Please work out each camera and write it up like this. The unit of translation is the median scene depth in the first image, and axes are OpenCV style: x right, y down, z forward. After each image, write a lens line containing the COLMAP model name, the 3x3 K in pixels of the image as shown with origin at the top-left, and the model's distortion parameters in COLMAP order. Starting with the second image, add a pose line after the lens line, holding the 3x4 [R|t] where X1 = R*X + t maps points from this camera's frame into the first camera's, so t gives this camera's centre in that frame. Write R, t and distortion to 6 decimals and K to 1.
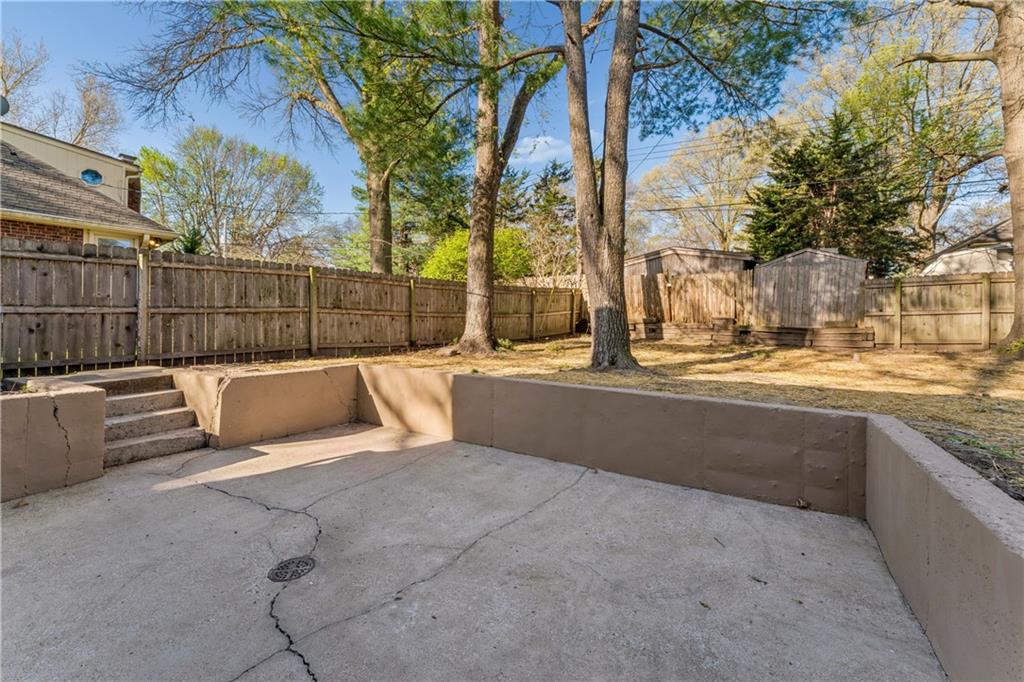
lens RADIAL K [[413.7, 0, 512.7], [0, 413.7, 317.3], [0, 0, 1]] dist [-0.008640, -0.000136]
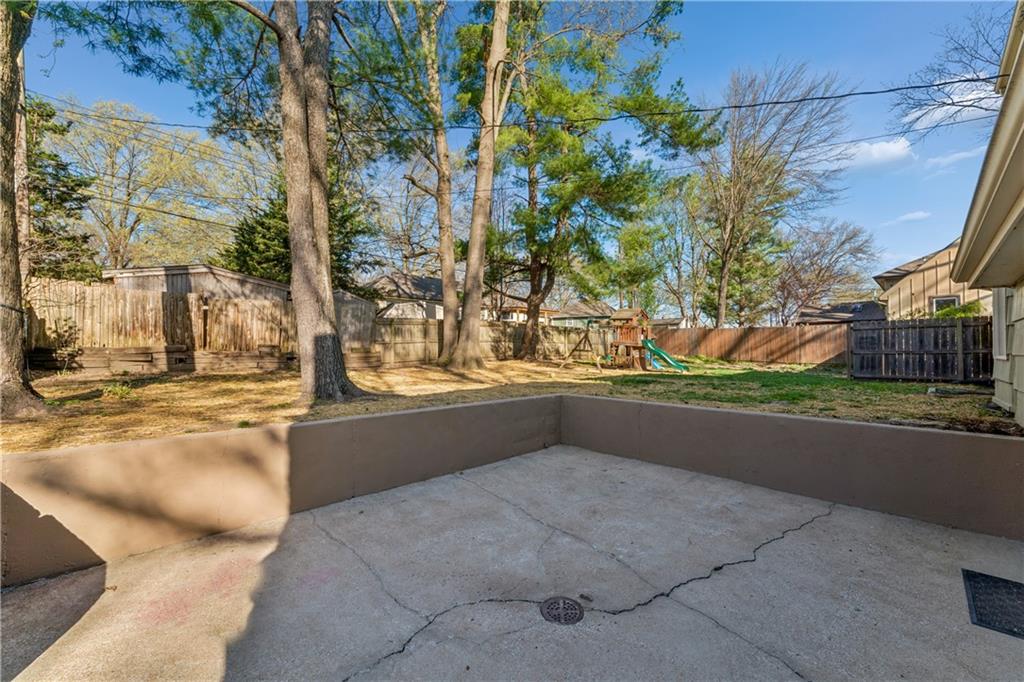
lens RADIAL K [[407.3, 0, 505.7], [0, 407.3, 339.3], [0, 0, 1]] dist [-0.007267, 0.000046]
pose [[0.274488, 0.008627, 0.961552, -1.033330], [-0.001670, 0.999963, -0.008495, -0.018858], [-0.961589, 0.000726, 0.274492, 0.590019]]
